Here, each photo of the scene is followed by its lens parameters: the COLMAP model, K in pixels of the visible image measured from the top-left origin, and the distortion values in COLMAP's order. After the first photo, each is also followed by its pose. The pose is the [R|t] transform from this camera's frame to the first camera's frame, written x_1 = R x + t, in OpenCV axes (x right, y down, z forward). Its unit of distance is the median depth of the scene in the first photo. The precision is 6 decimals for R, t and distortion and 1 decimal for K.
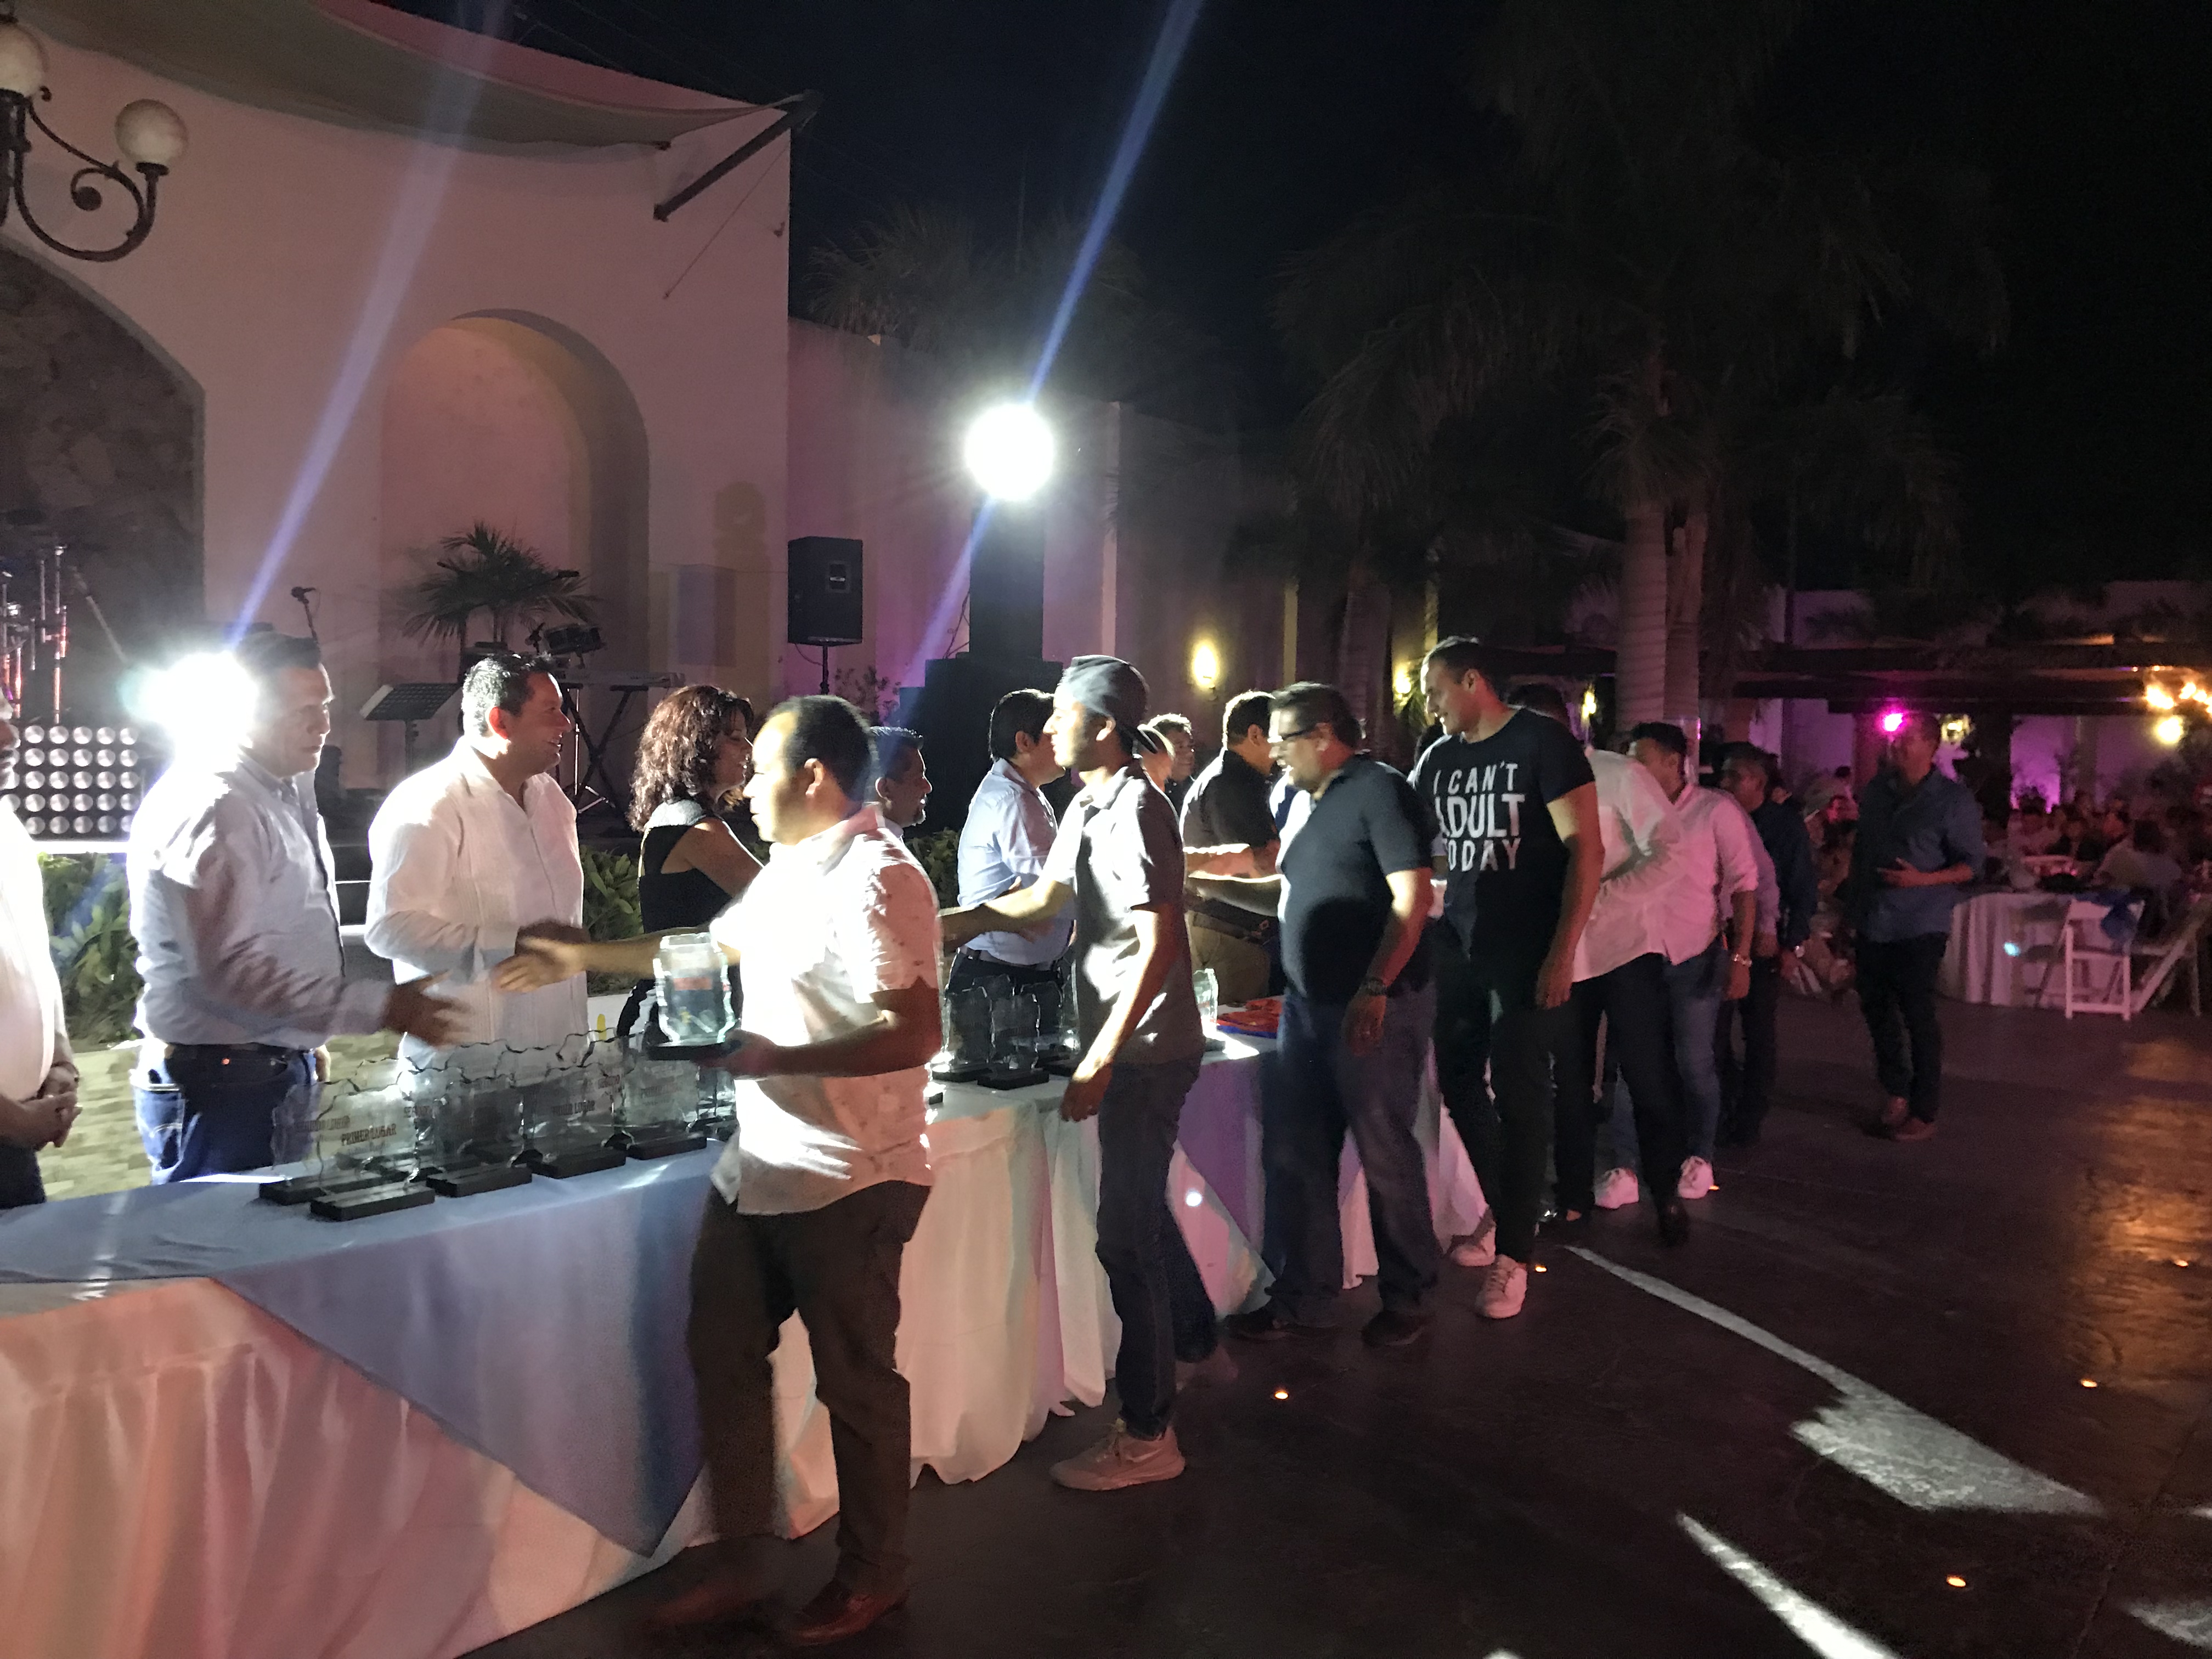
lens RADIAL K [[1829.6, 0, 1087.9], [0, 1829.6, 822.0], [0, 0, 1]] dist [0.018464, -0.006277]
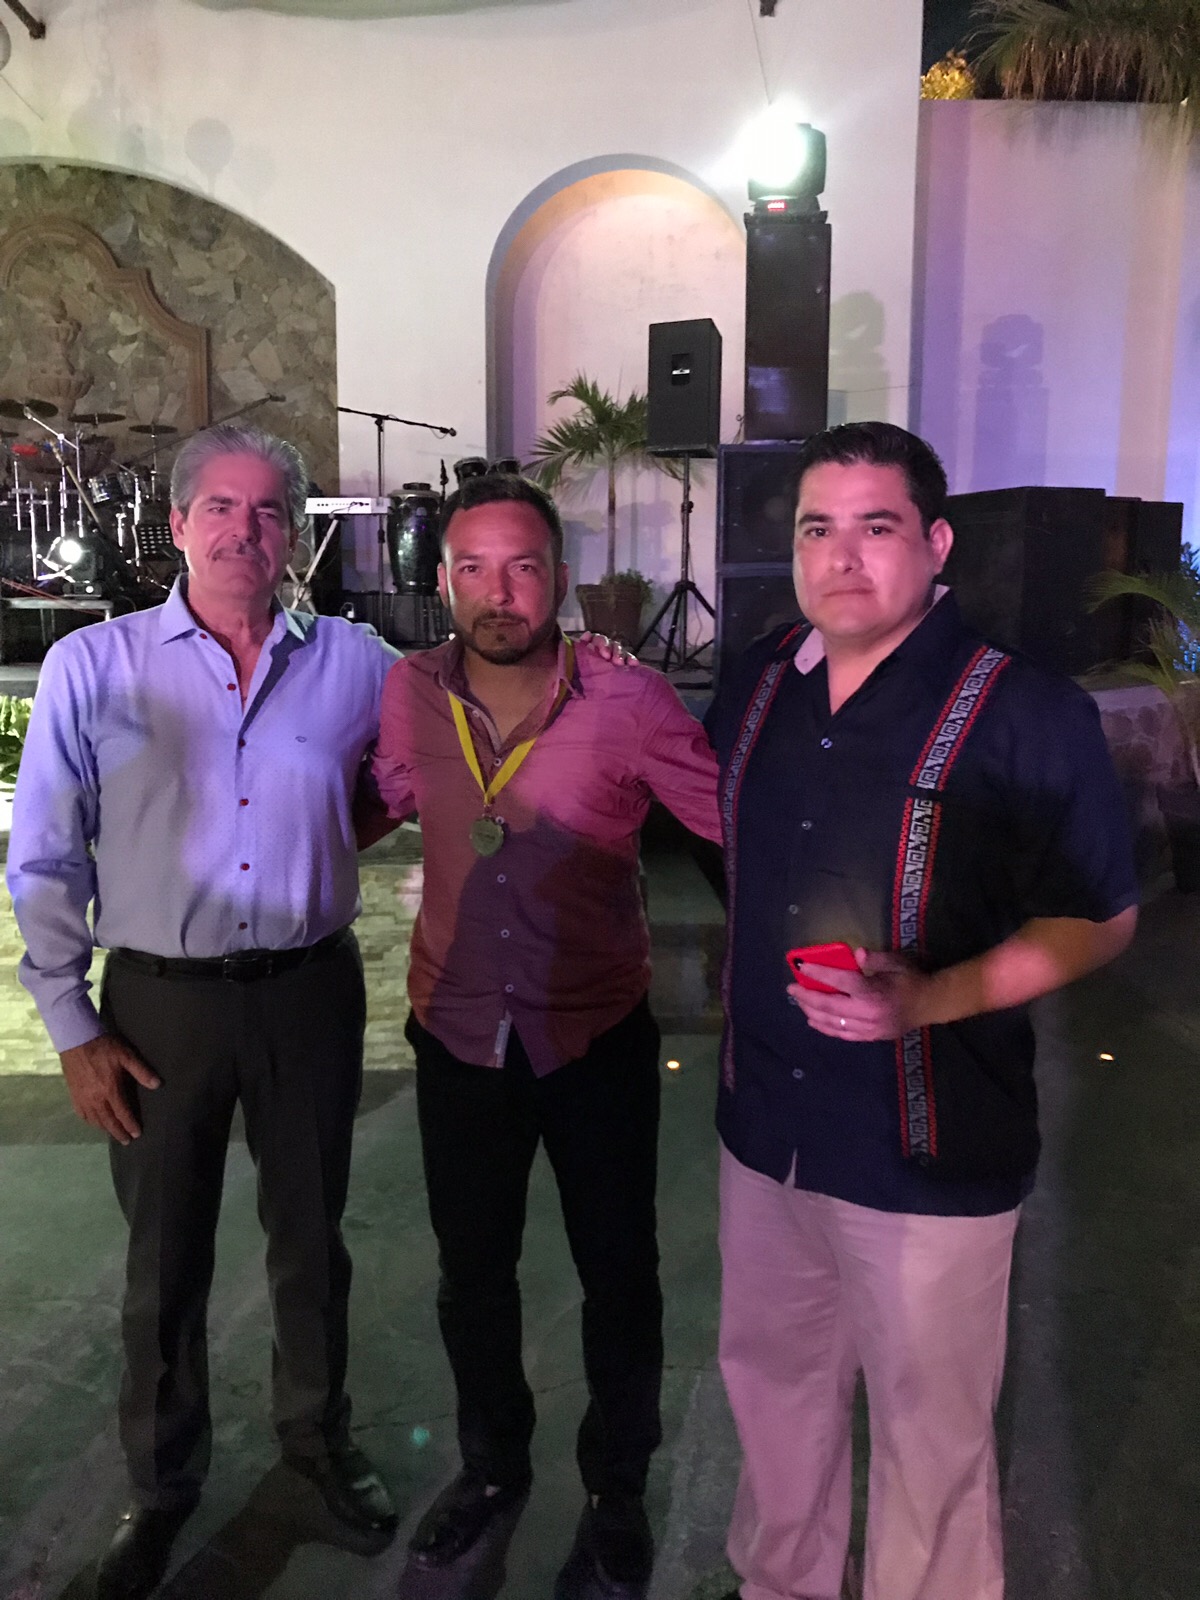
lens RADIAL K [[1349.9, 0, 604.1], [0, 1349.9, 815.0], [0, 0, 1]] dist [-0.022125, 0.030568]
pose [[0.653802, 0.103859, -0.749504, 0.312808], [-0.022639, 0.992777, 0.117821, -0.005280], [0.756327, -0.060064, 0.651430, 0.553138]]
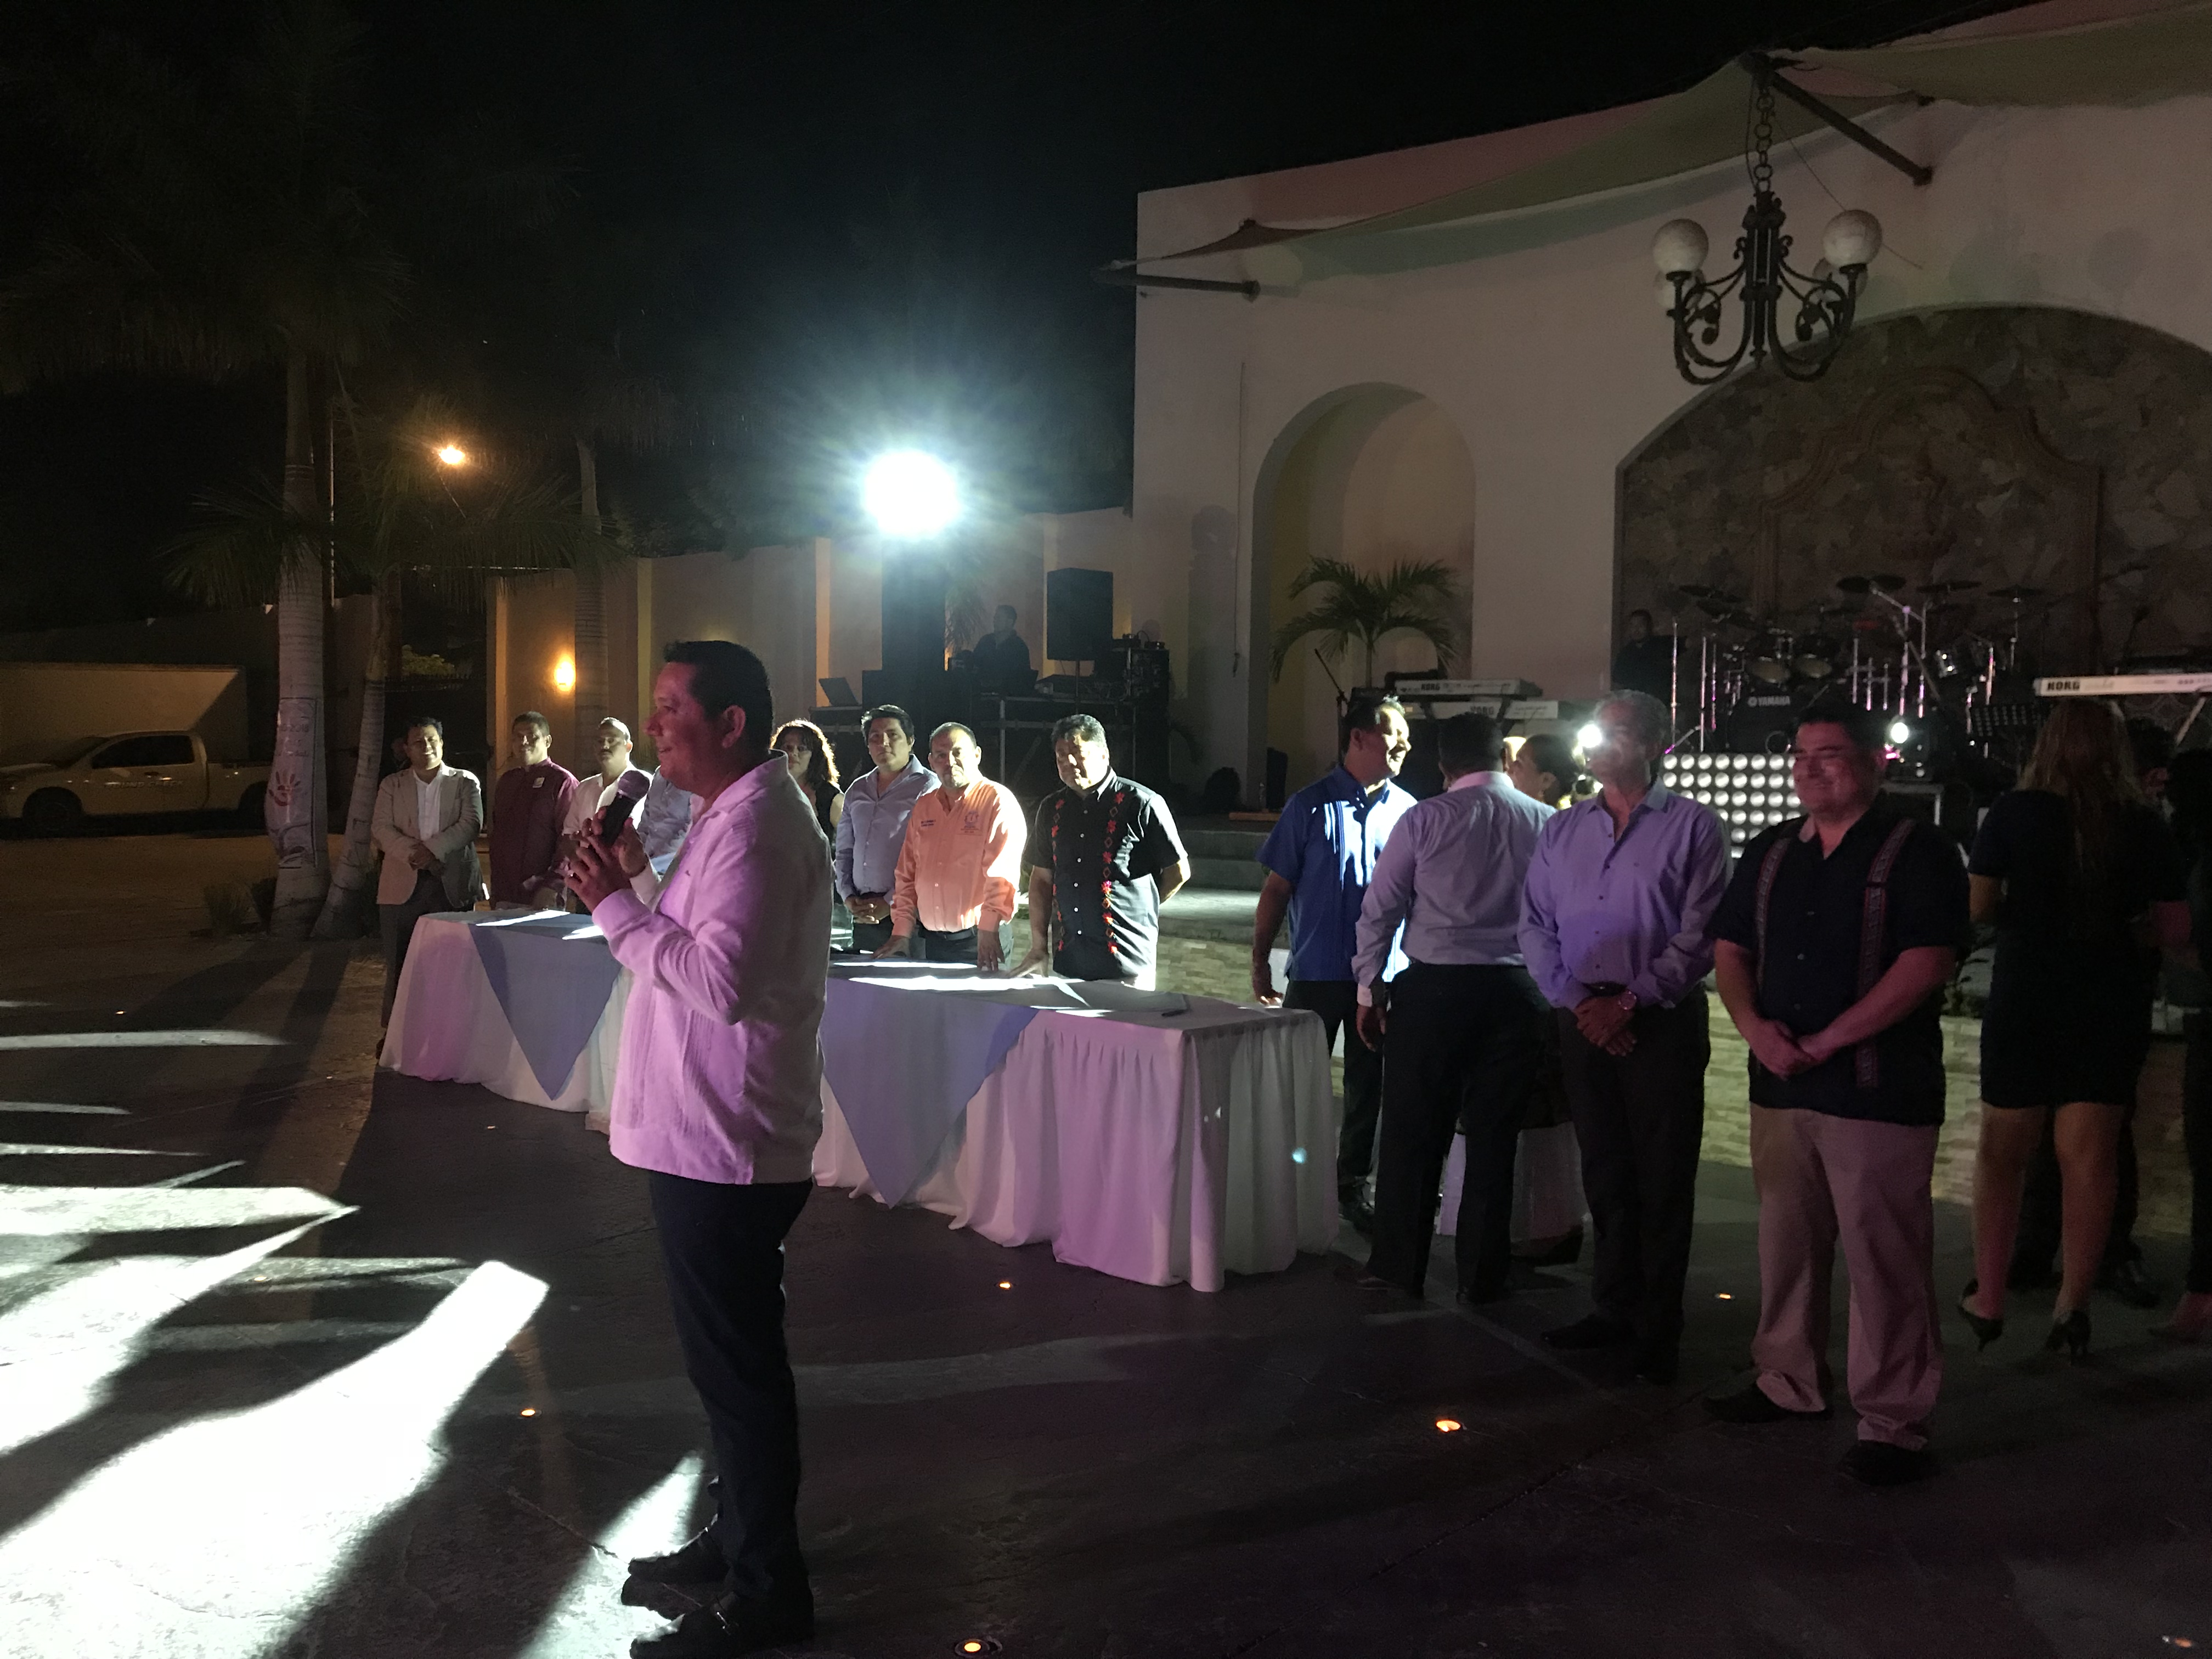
lens RADIAL K [[1829.6, 0, 1087.7], [0, 1829.6, 814.7], [0, 0, 1]] dist [0.018464, -0.006277]
pose [[-0.109098, 0.010516, -0.993975, 0.523910], [-0.047851, 0.998729, 0.015818, -0.008581], [0.992879, 0.049288, -0.108456, 0.513085]]
